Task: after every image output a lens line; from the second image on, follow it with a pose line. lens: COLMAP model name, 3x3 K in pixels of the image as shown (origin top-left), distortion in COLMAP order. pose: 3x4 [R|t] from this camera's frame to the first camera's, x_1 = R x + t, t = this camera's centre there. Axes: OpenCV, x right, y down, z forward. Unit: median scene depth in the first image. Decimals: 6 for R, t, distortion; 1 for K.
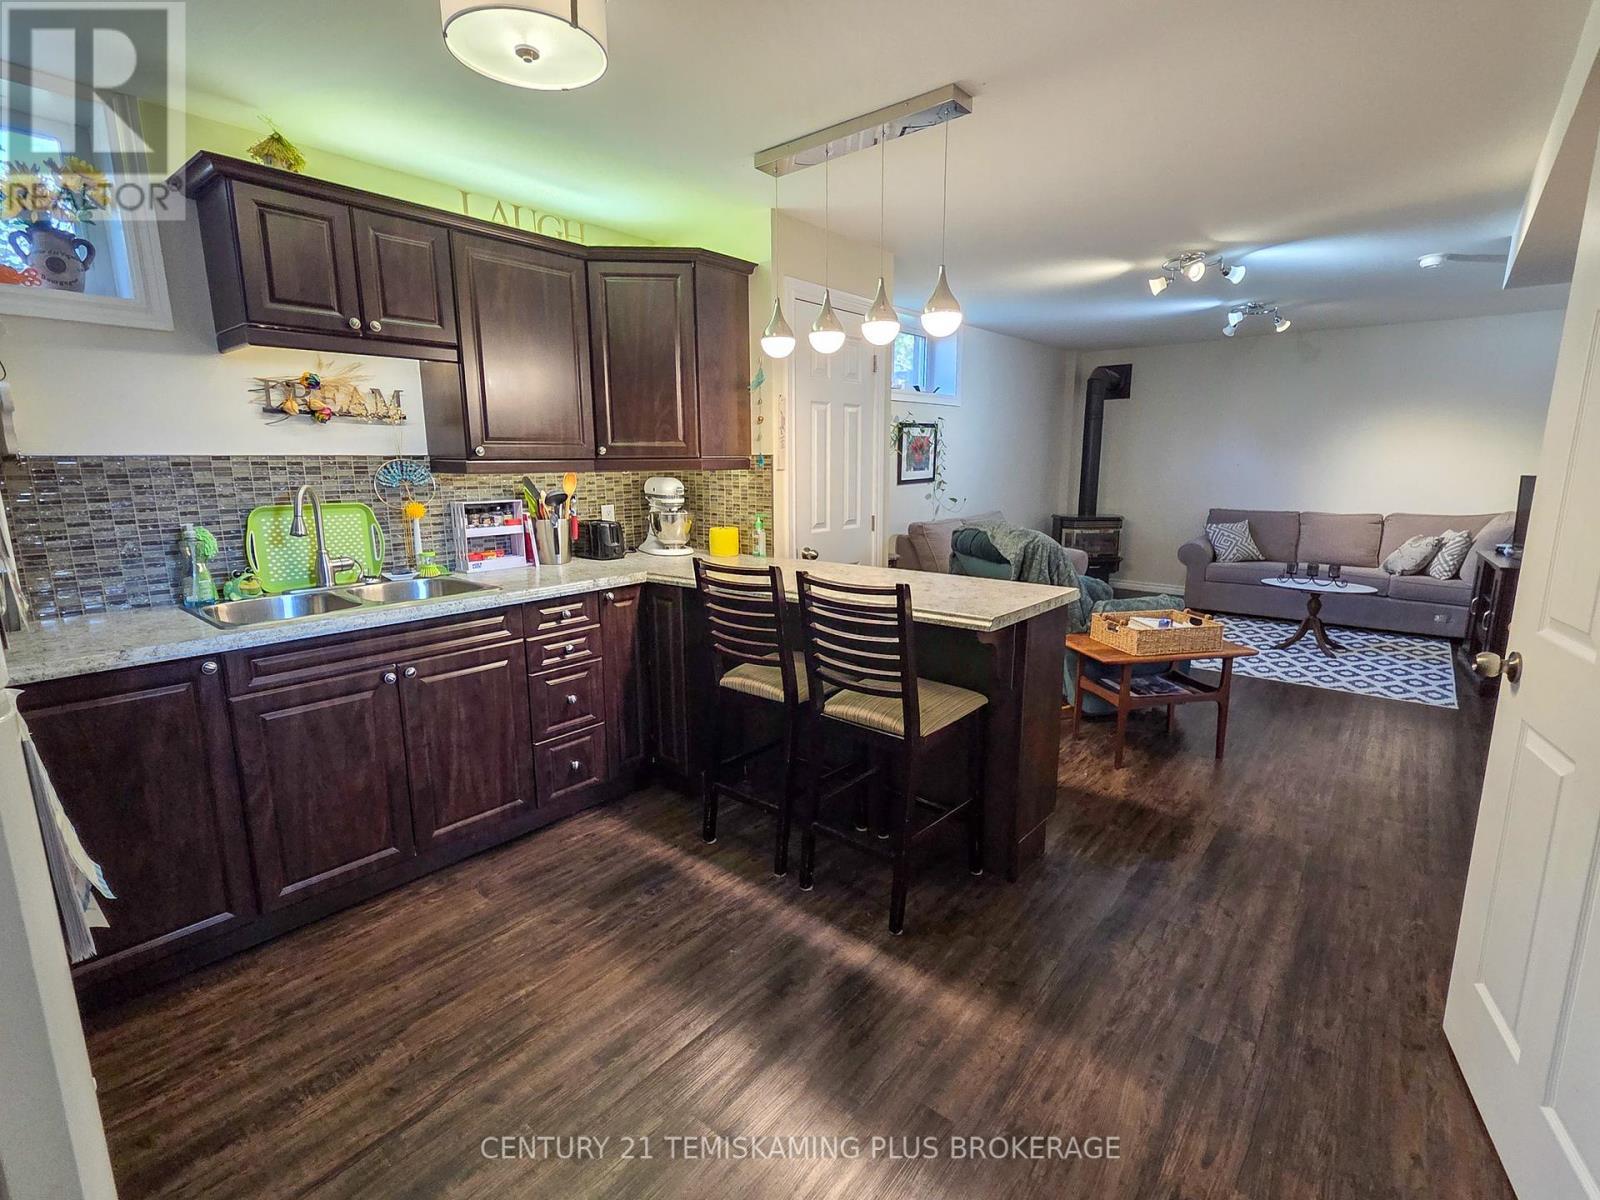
lens RADIAL K [[746.4, 0, 799.2], [0, 746.4, 603.1], [0, 0, 1]] dist [0.001889, 0.000044]
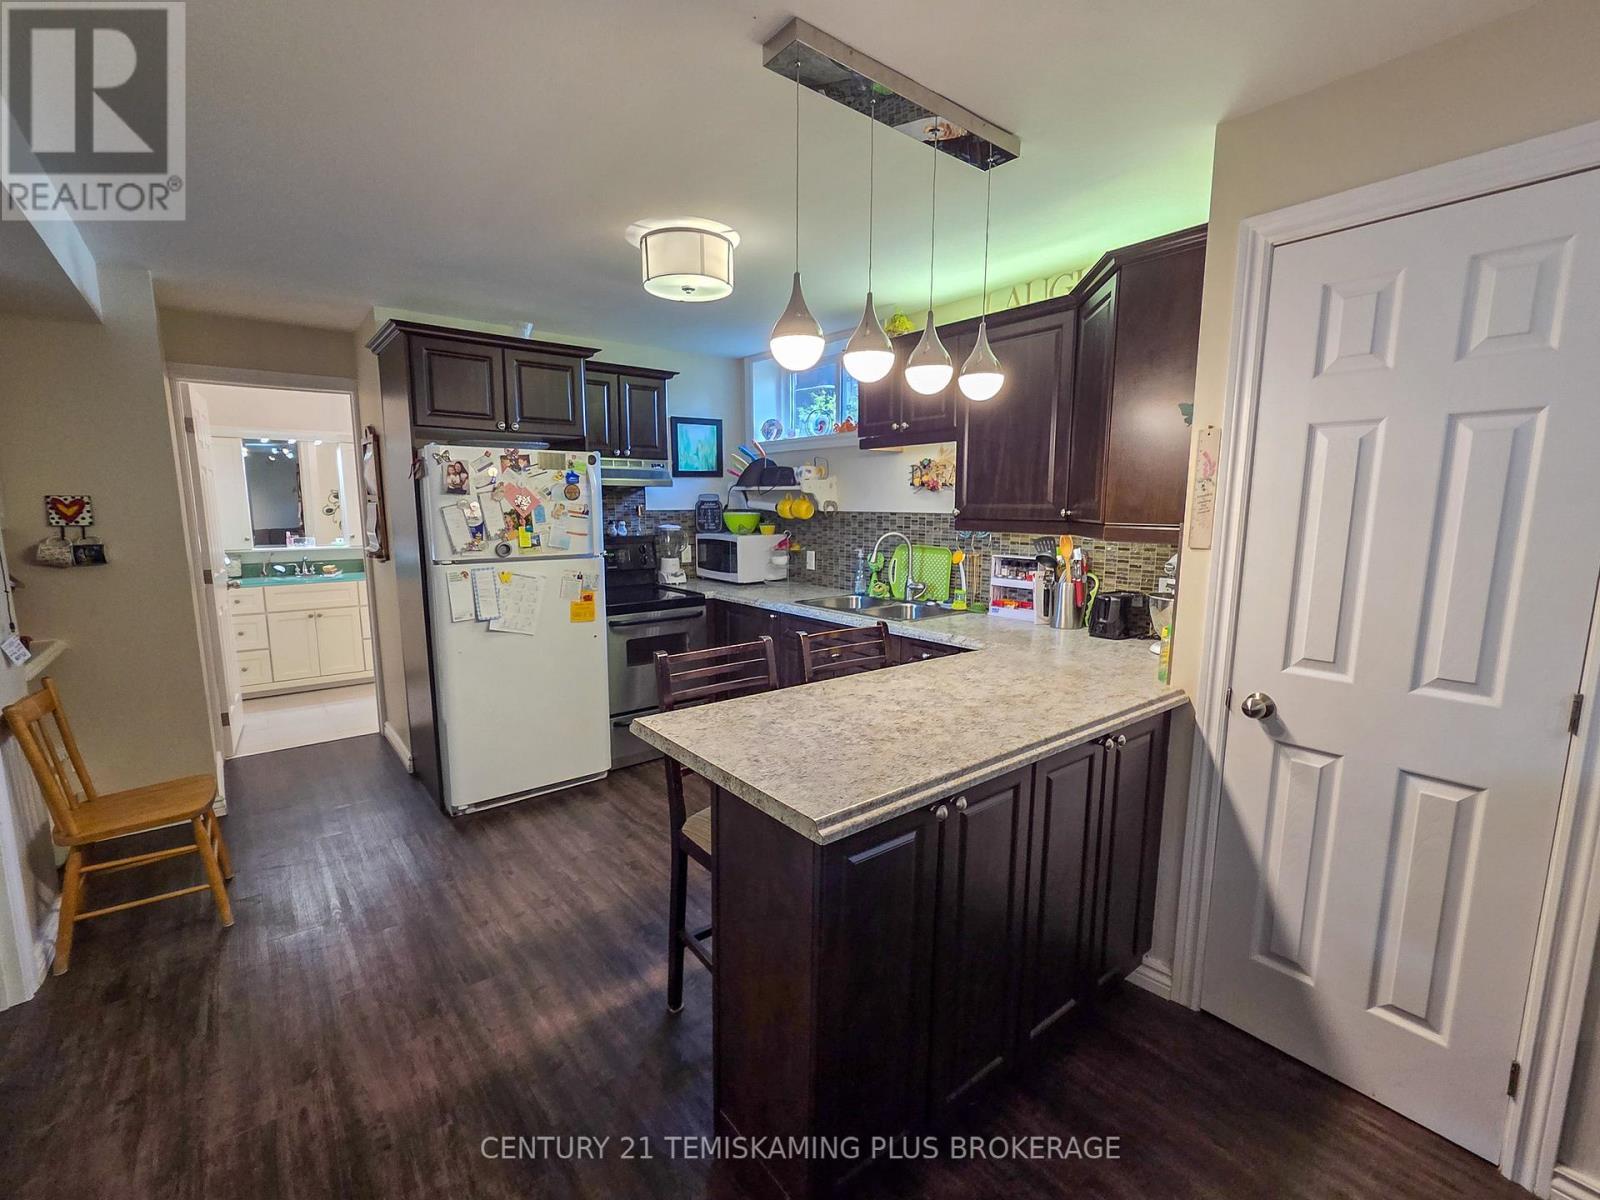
lens RADIAL K [[684.2, 0, 758.7], [0, 684.2, 602.2], [0, 0, 1]] dist [0.008494, 0.000808]
pose [[-0.217432, 0.142746, -0.965581, 0.614143], [-0.191123, 0.963873, 0.185531, -0.175471], [0.957181, 0.224885, -0.182295, 0.789087]]
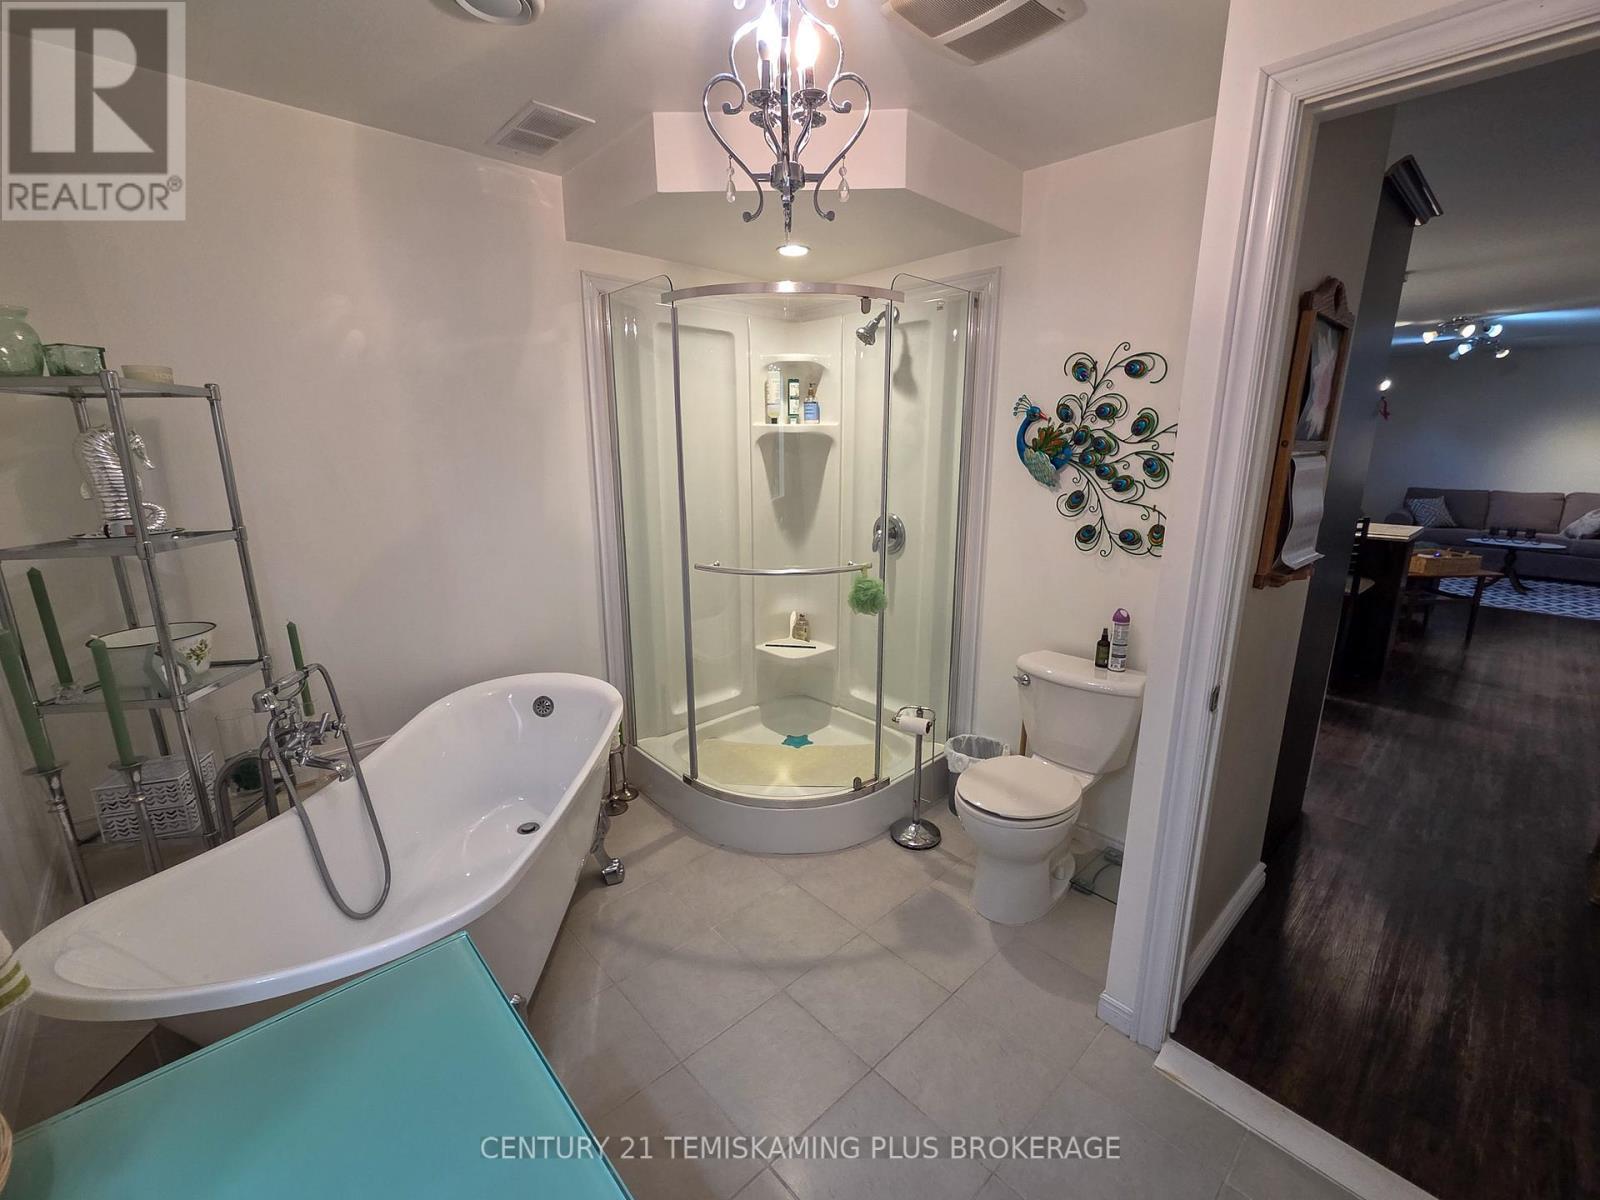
lens RADIAL K [[684.2, 0, 801.2], [0, 684.2, 597.7], [0, 0, 1]] dist [0.008494, 0.000808]
pose [[0.992121, 0.038844, -0.119108, -0.744979], [-0.034030, 0.998530, 0.042187, 0.109584], [0.120572, -0.037802, 0.991985, -0.699970]]
